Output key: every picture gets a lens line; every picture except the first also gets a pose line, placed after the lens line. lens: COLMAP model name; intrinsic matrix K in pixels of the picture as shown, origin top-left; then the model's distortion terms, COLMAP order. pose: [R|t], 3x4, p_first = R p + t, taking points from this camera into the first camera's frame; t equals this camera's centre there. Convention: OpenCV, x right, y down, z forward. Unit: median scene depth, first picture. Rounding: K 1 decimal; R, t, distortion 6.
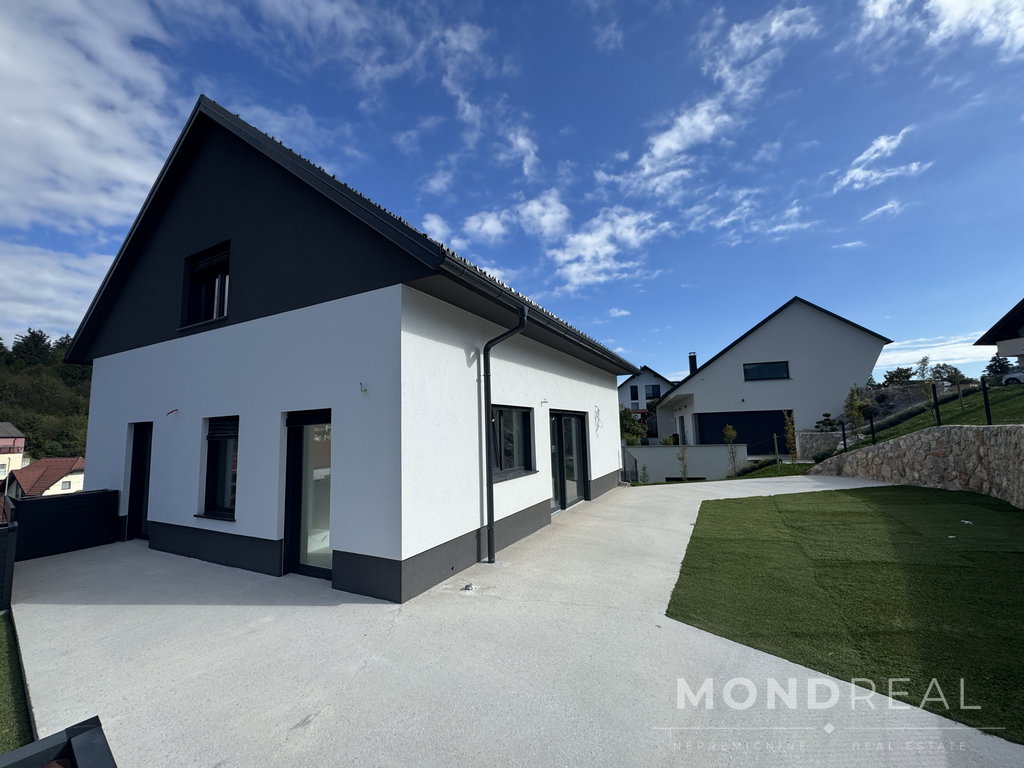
lens RADIAL K [[410.4, 0, 512.5], [0, 410.4, 384.3], [0, 0, 1]] dist [0.016040, -0.001142]
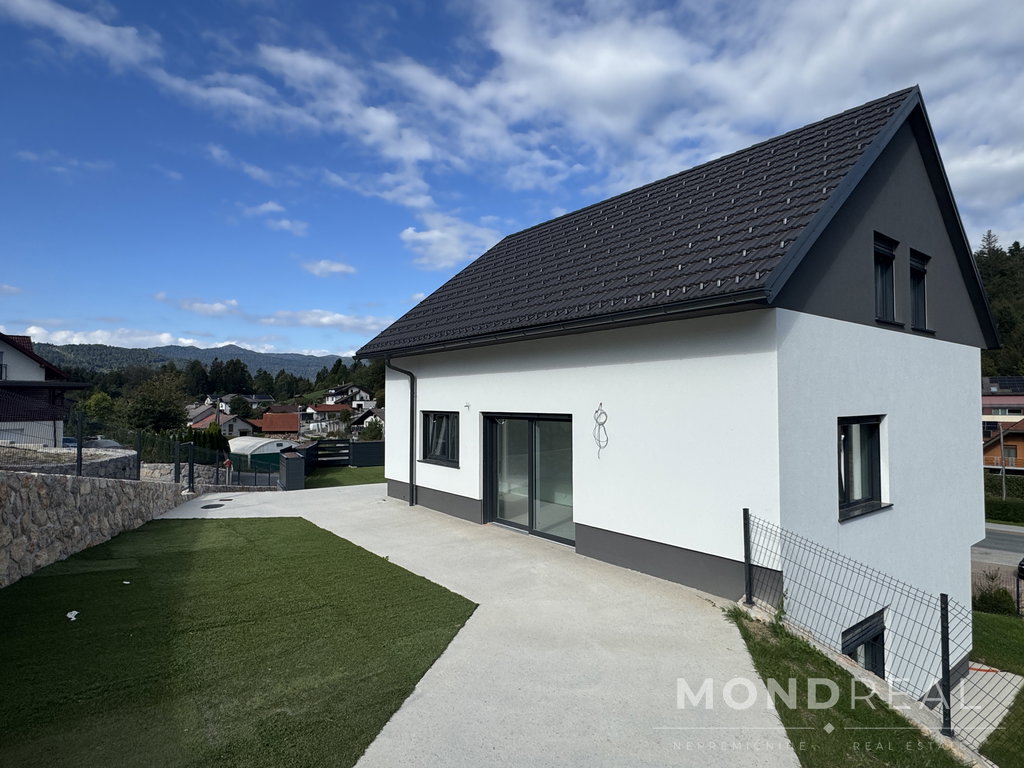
lens RADIAL K [[578.6, 0, 514.2], [0, 578.6, 380.9], [0, 0, 1]] dist [0.013767, -0.005588]
pose [[-0.399563, -0.003459, -0.916699, 1.605594], [0.112763, 0.992213, -0.052894, 0.082215], [0.909744, -0.124504, -0.396062, 1.965909]]
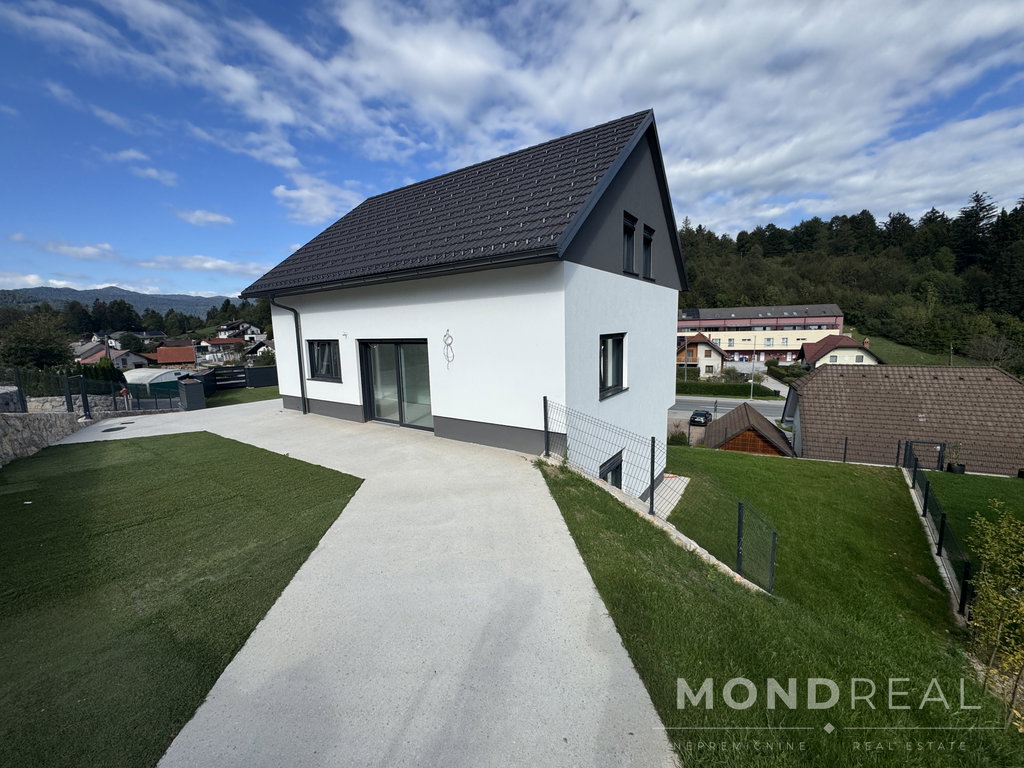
lens RADIAL K [[410.4, 0, 511.7], [0, 410.4, 382.8], [0, 0, 1]] dist [0.016040, -0.001142]
pose [[-0.113411, 0.160618, -0.980479, 1.590272], [0.139068, 0.979698, 0.144404, 0.090182], [0.983767, -0.119976, -0.133446, 1.967938]]
